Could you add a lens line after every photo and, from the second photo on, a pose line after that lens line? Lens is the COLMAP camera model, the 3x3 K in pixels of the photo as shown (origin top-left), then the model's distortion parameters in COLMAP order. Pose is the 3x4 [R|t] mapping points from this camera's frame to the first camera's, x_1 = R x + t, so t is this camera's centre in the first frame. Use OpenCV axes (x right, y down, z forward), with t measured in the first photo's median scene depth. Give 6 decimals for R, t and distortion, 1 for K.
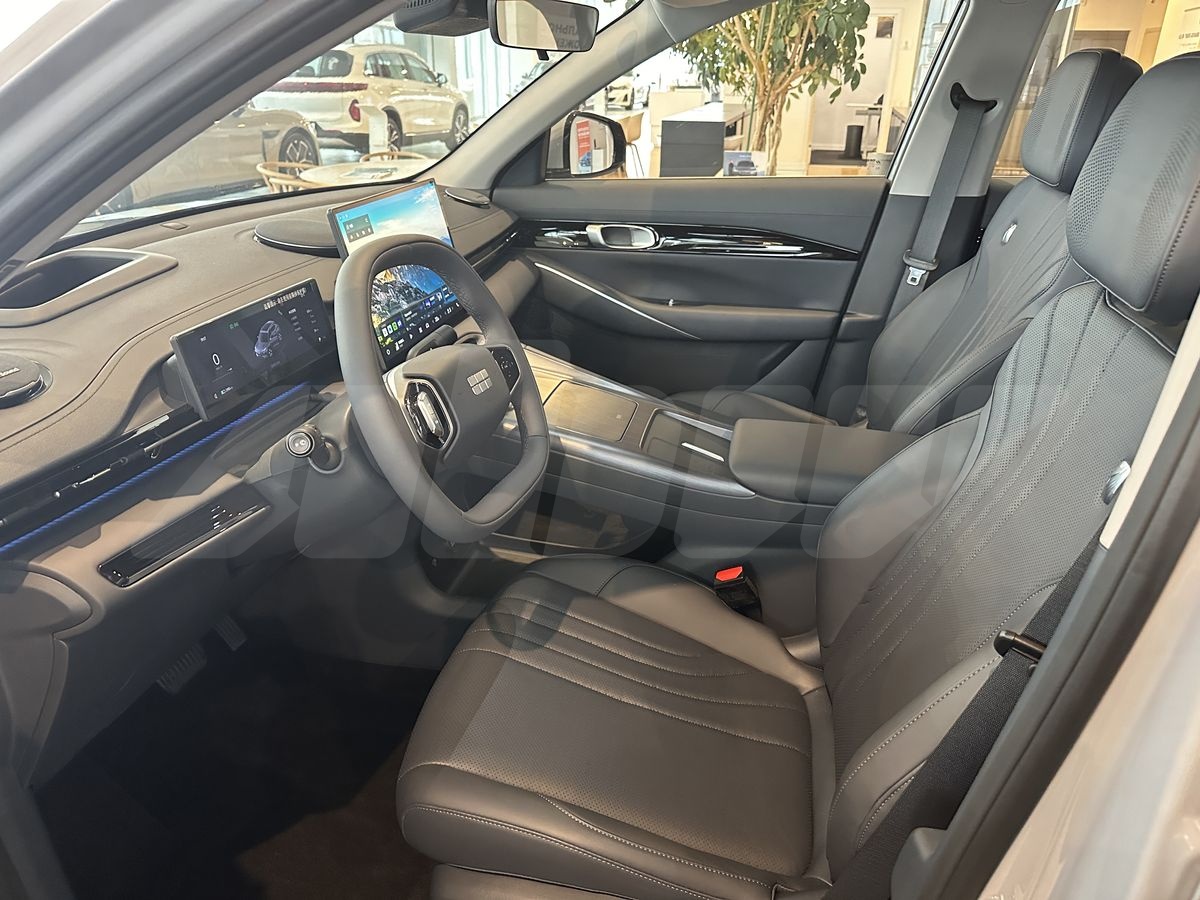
lens RADIAL K [[858.8, 0, 602.1], [0, 858.8, 437.3], [0, 0, 1]] dist [0.031205, -0.036662]
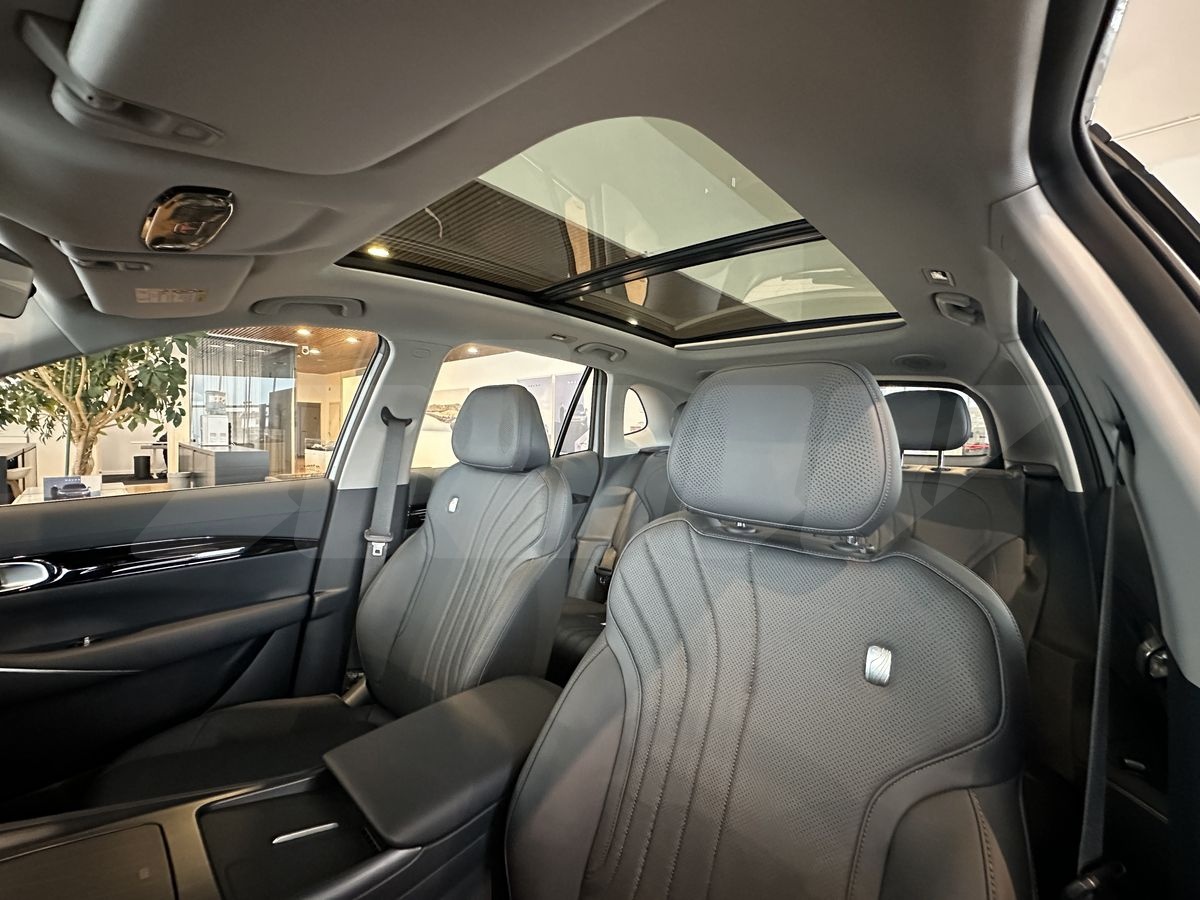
lens RADIAL K [[480.1, 0, 594.2], [0, 480.1, 454.3], [0, 0, 1]] dist [-0.003184, 0.000803]
pose [[0.496814, -0.041719, 0.866854, -0.068171], [0.329188, 0.933258, -0.143750, -0.094870], [-0.803001, 0.356775, 0.477390, 0.312337]]
